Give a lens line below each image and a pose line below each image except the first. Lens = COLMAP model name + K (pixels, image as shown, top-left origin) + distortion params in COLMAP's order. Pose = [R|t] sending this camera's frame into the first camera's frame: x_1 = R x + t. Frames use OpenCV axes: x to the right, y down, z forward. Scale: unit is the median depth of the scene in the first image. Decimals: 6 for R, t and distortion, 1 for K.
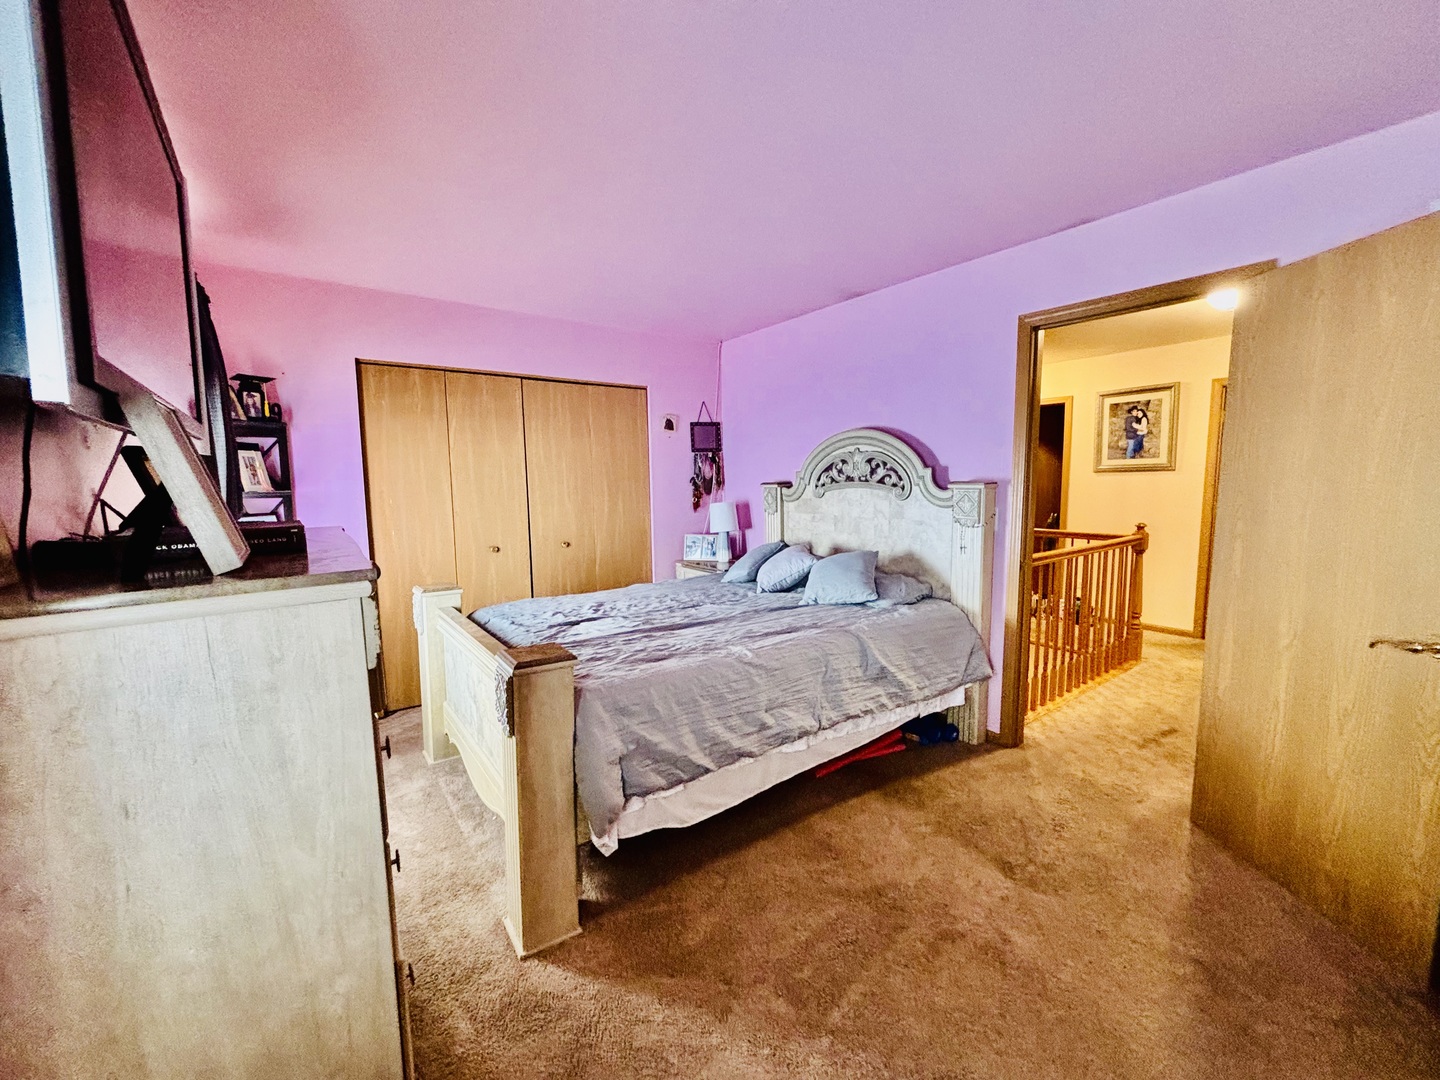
lens RADIAL K [[581.2, 0, 723.6], [0, 581.2, 540.0], [0, 0, 1]] dist [-0.003424, -0.000289]
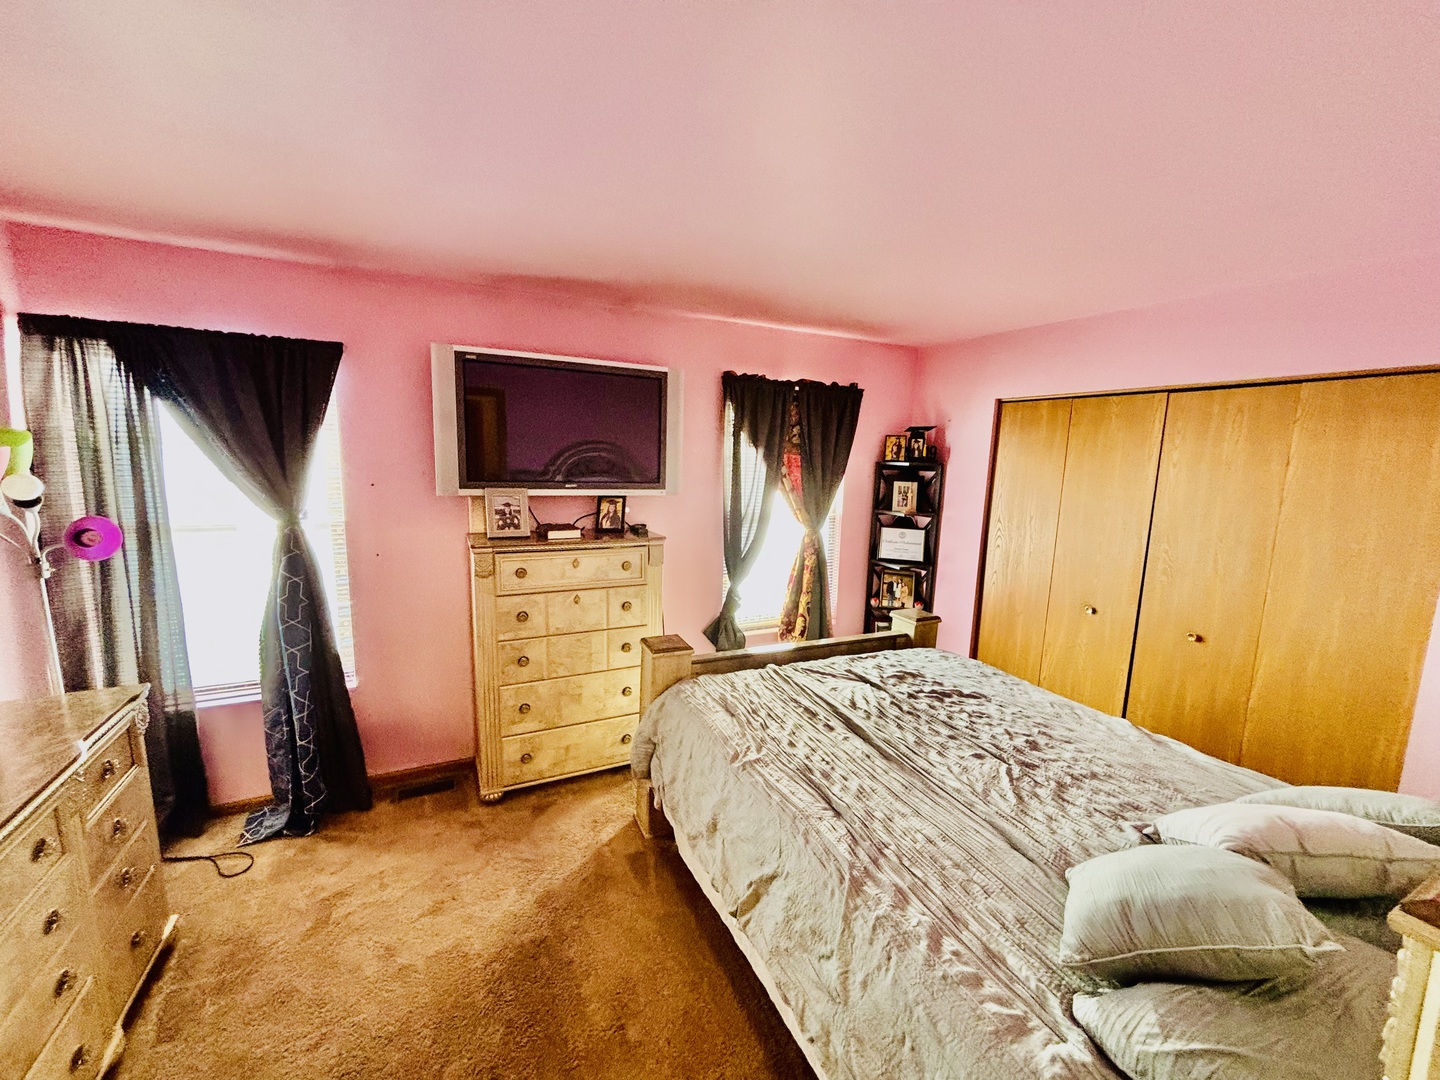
lens RADIAL K [[581.2, 0, 723.6], [0, 581.2, 540.0], [0, 0, 1]] dist [-0.003424, -0.000289]
pose [[-0.183315, 0.153724, -0.970961, 0.597311], [-0.133848, 0.974597, 0.179570, -0.196071], [0.973900, 0.162878, -0.158082, 0.765669]]
